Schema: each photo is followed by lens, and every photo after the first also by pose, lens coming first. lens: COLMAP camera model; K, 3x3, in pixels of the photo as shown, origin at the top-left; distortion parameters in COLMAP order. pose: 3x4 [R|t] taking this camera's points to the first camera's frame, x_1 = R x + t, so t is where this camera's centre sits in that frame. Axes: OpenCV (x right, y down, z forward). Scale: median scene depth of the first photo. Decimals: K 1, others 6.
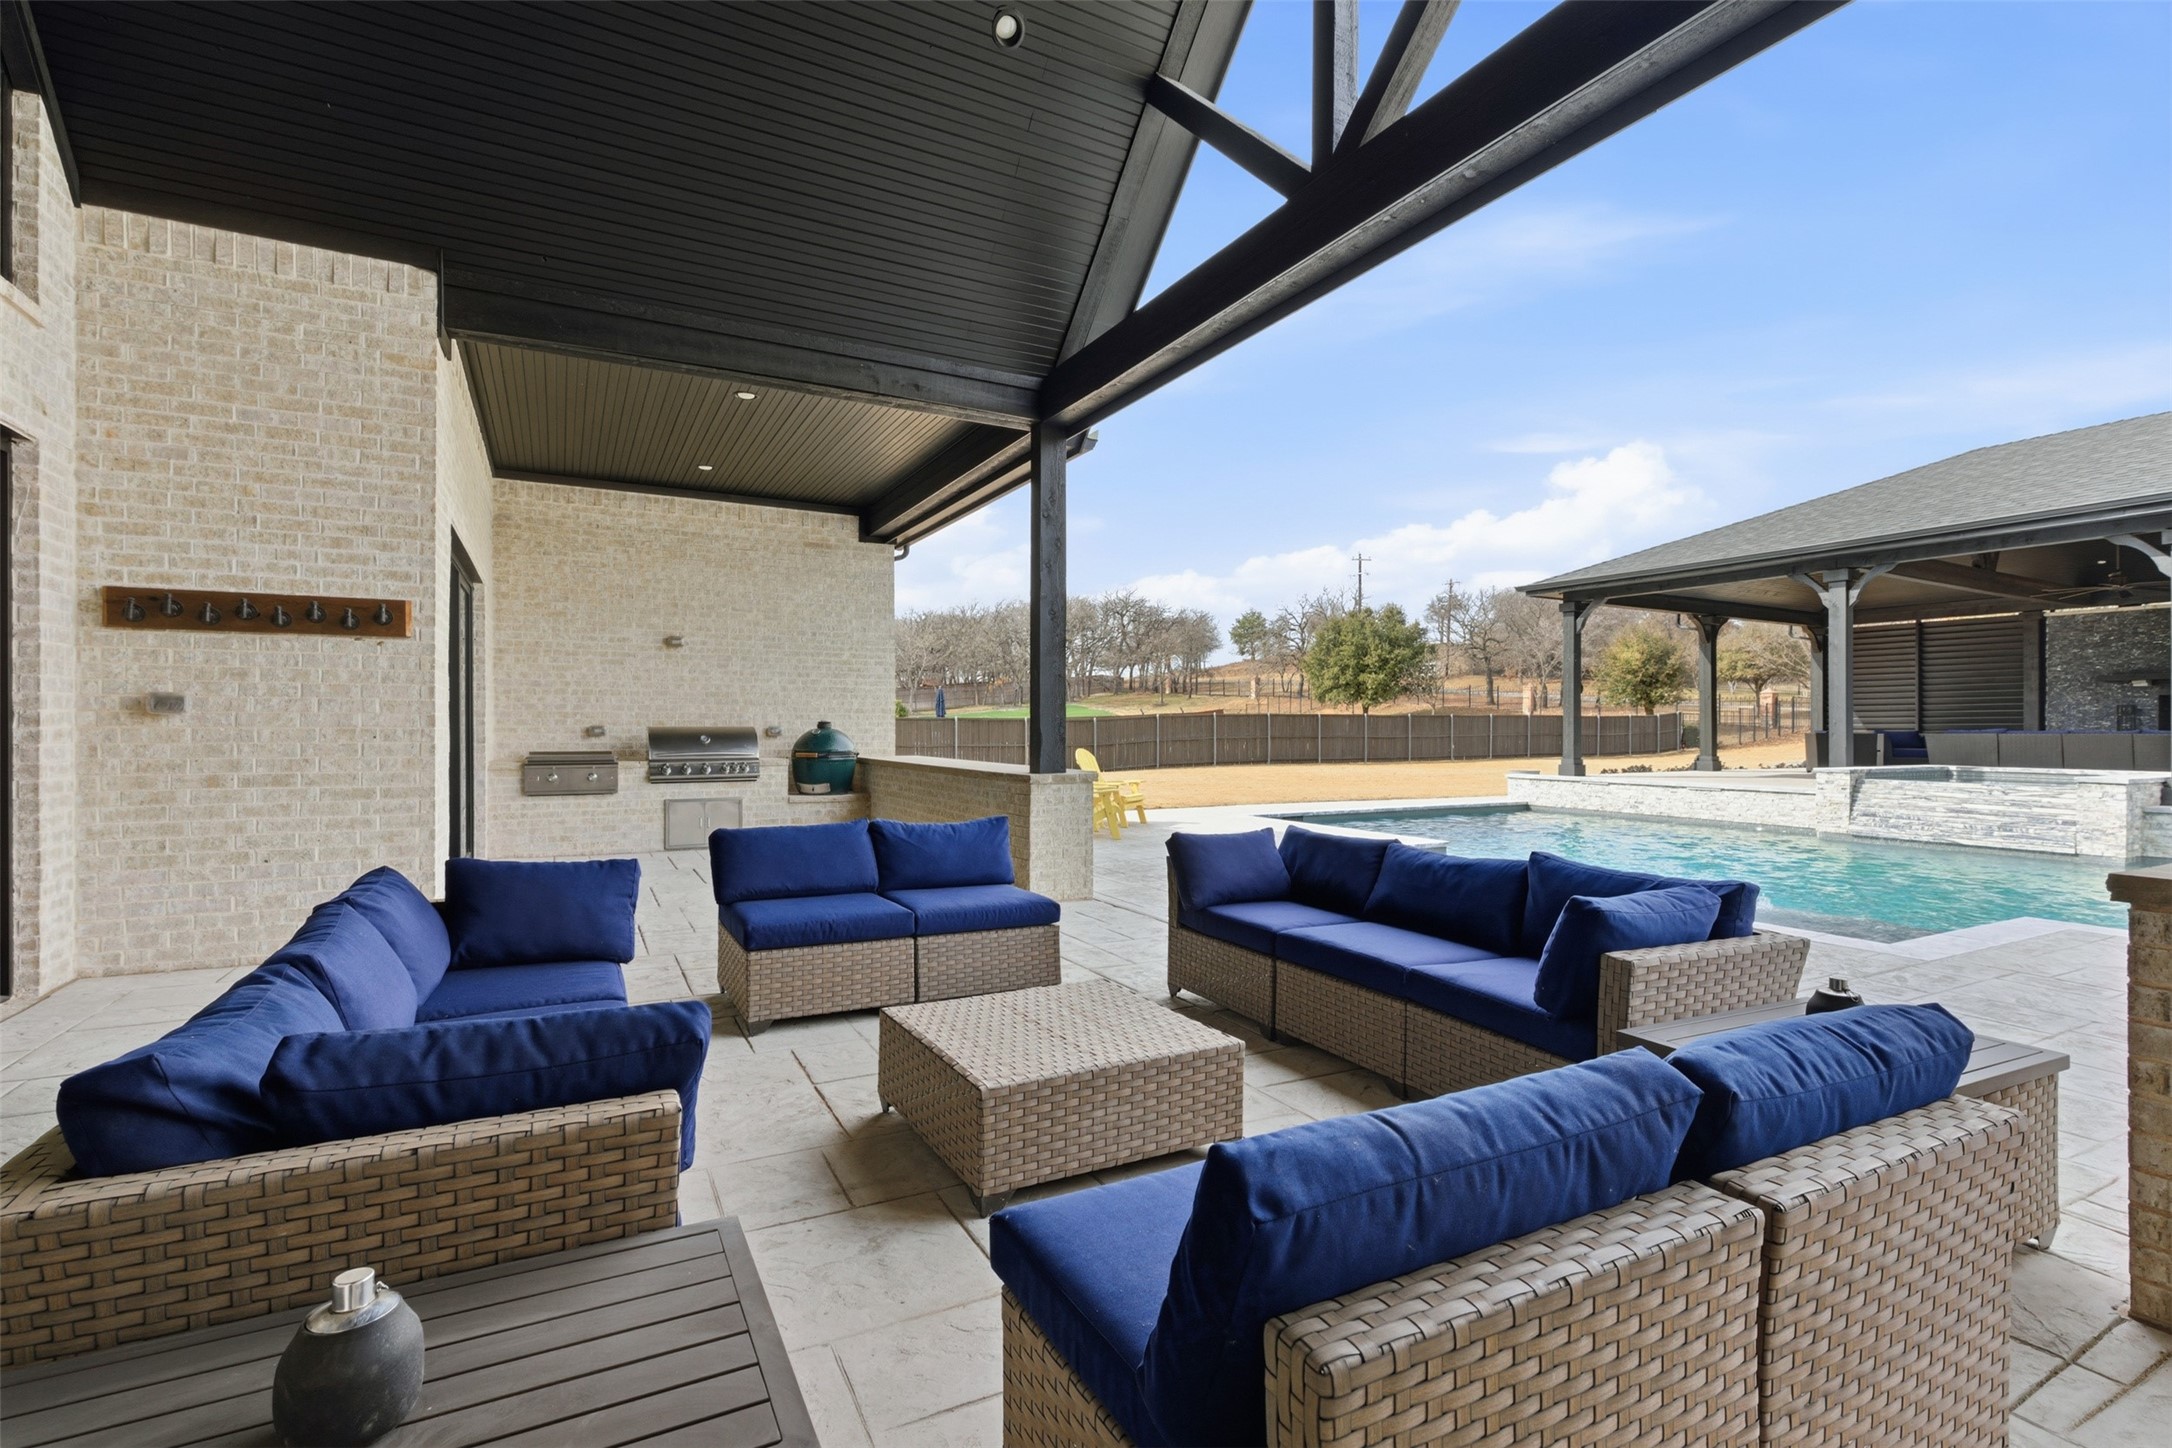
lens RADIAL K [[986.7, 0, 1084.5], [0, 986.7, 725.4], [0, 0, 1]] dist [-0.001214, 0.001174]
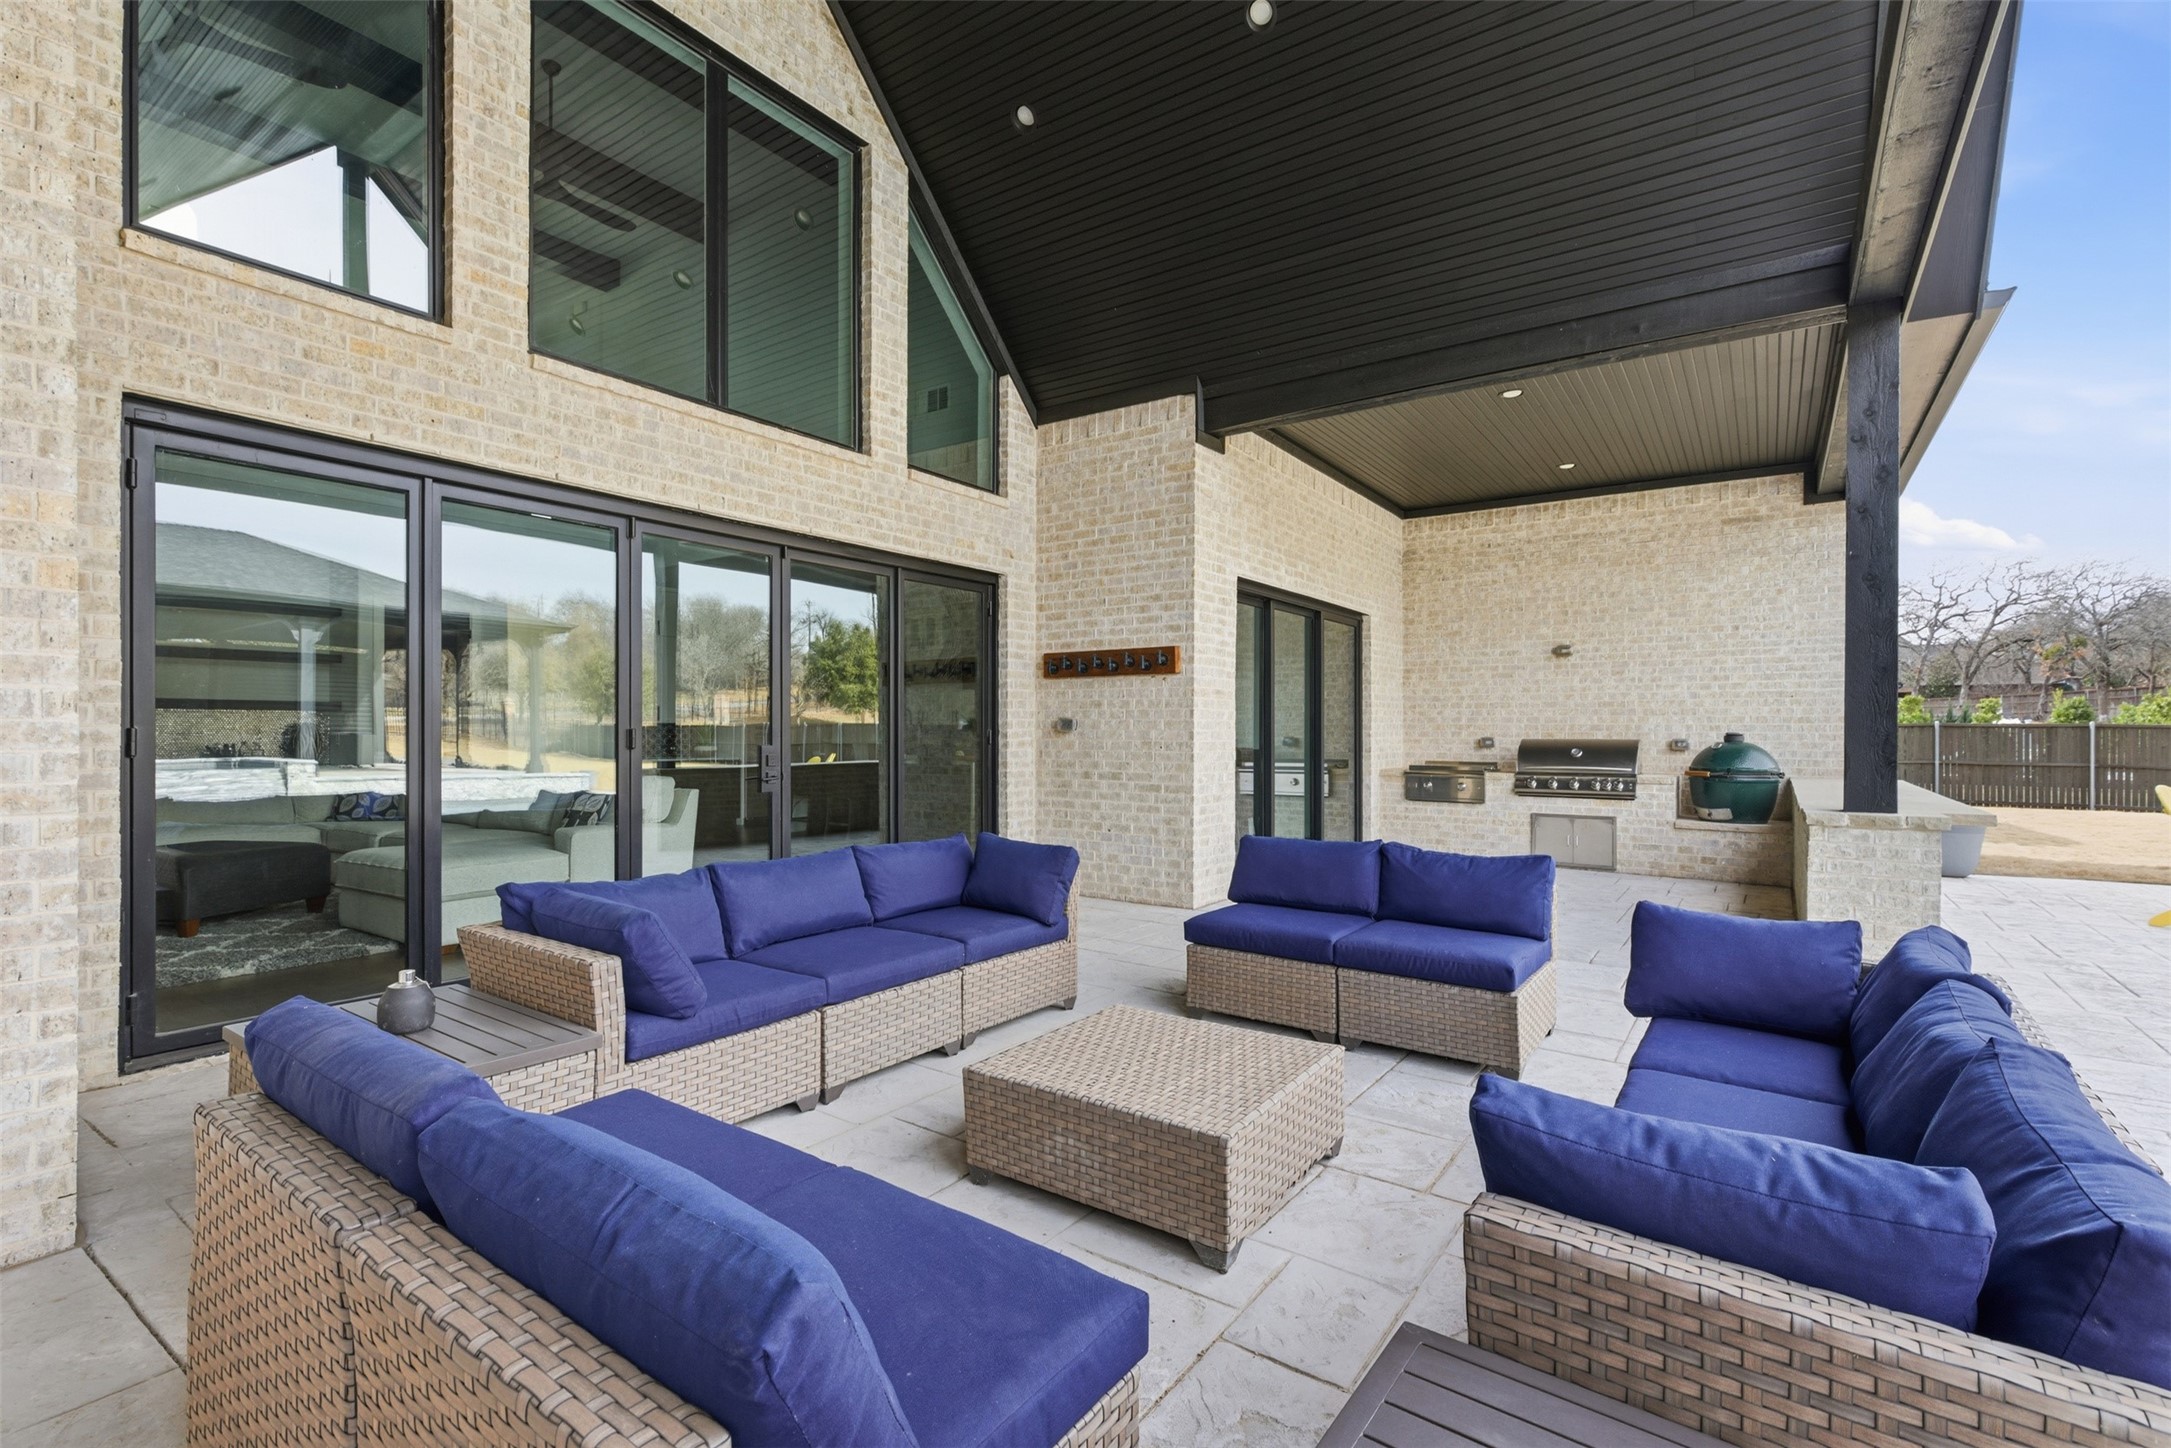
lens RADIAL K [[986.2, 0, 1081.6], [0, 986.2, 731.2], [0, 0, 1]] dist [-0.001214, 0.001174]
pose [[0.450214, -0.000145, -0.892921, 0.251074], [-0.001201, 0.999999, -0.000768, -0.005312], [0.892920, 0.001418, 0.450213, 0.155818]]
